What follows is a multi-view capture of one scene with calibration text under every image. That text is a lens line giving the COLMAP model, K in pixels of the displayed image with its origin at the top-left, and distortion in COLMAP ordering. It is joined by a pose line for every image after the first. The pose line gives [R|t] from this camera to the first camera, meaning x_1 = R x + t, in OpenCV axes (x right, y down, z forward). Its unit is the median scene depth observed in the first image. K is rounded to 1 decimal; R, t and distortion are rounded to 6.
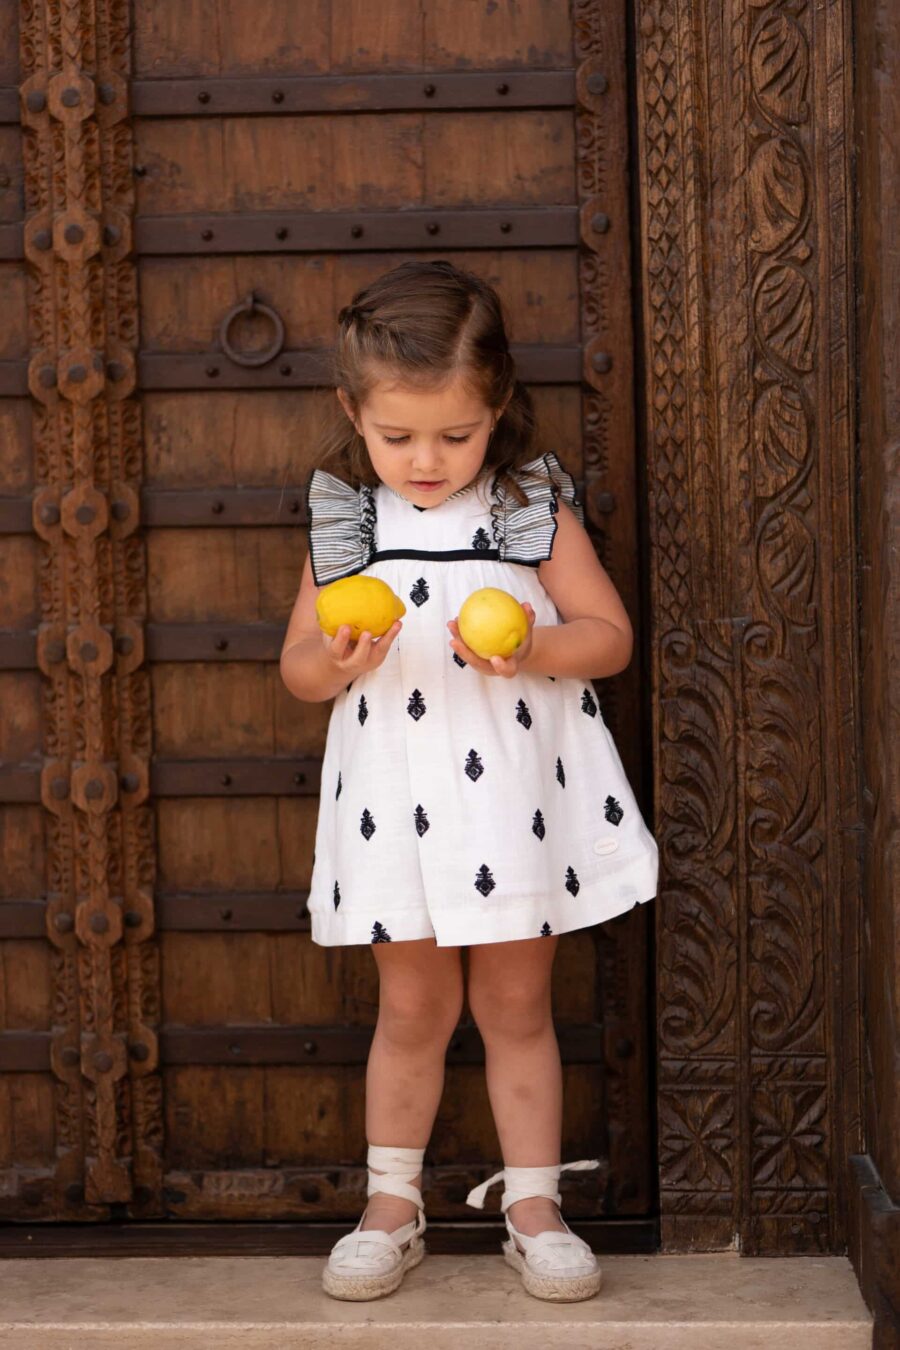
lens RADIAL K [[3414.5, 0, 450.0], [0, 3414.5, 675.0], [0, 0, 1]] dist [-0.053424, 0.288986]
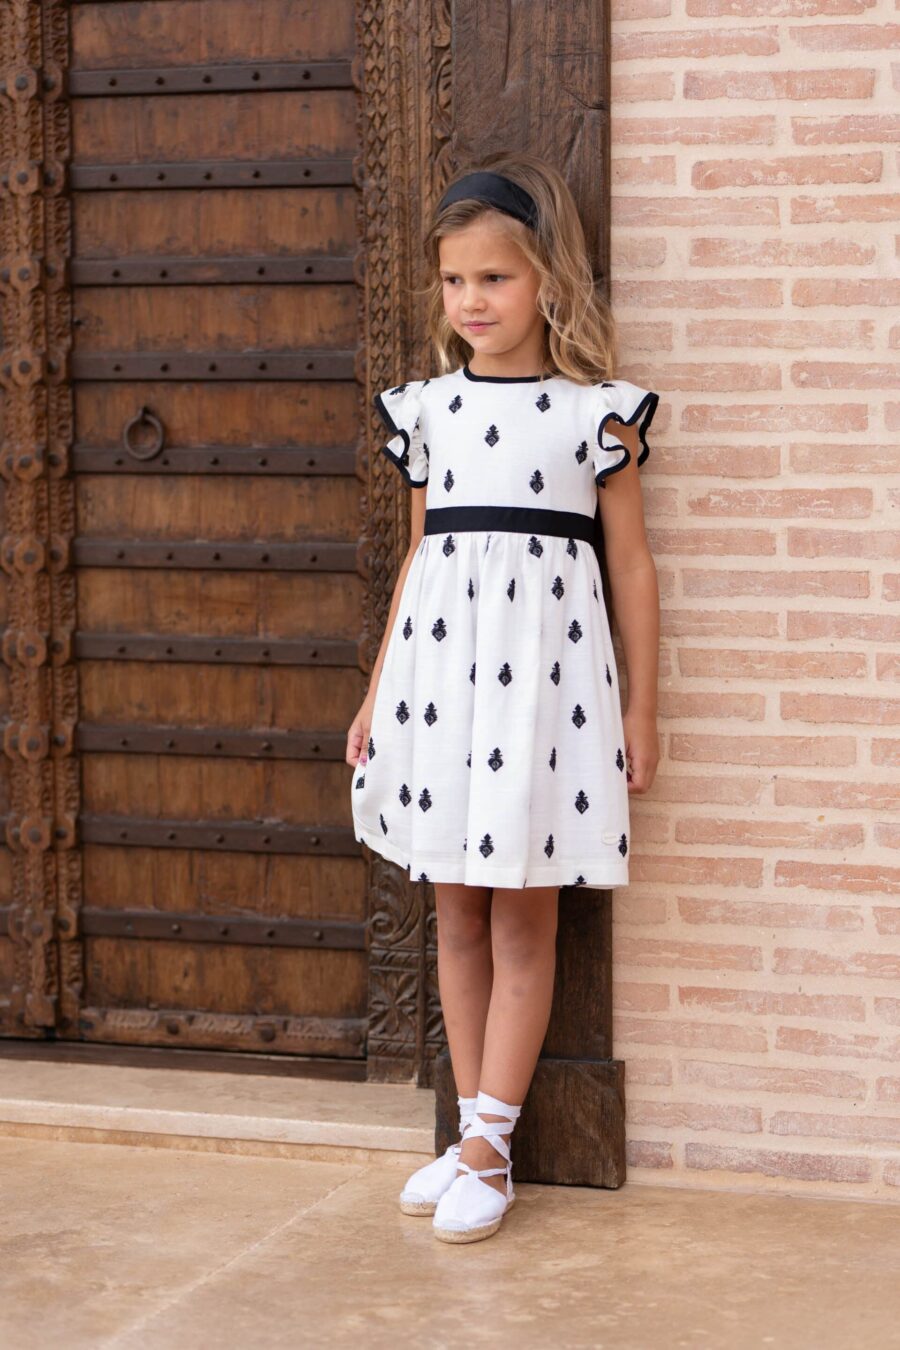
lens RADIAL K [[3414.5, 0, 450.0], [0, 3414.5, 675.0], [0, 0, 1]] dist [-0.053424, 0.288986]
pose [[0.966348, 0.038105, -0.254401, 0.442317], [-0.032275, 0.999113, 0.027054, -0.041773], [0.255206, -0.017933, 0.966720, -0.374424]]
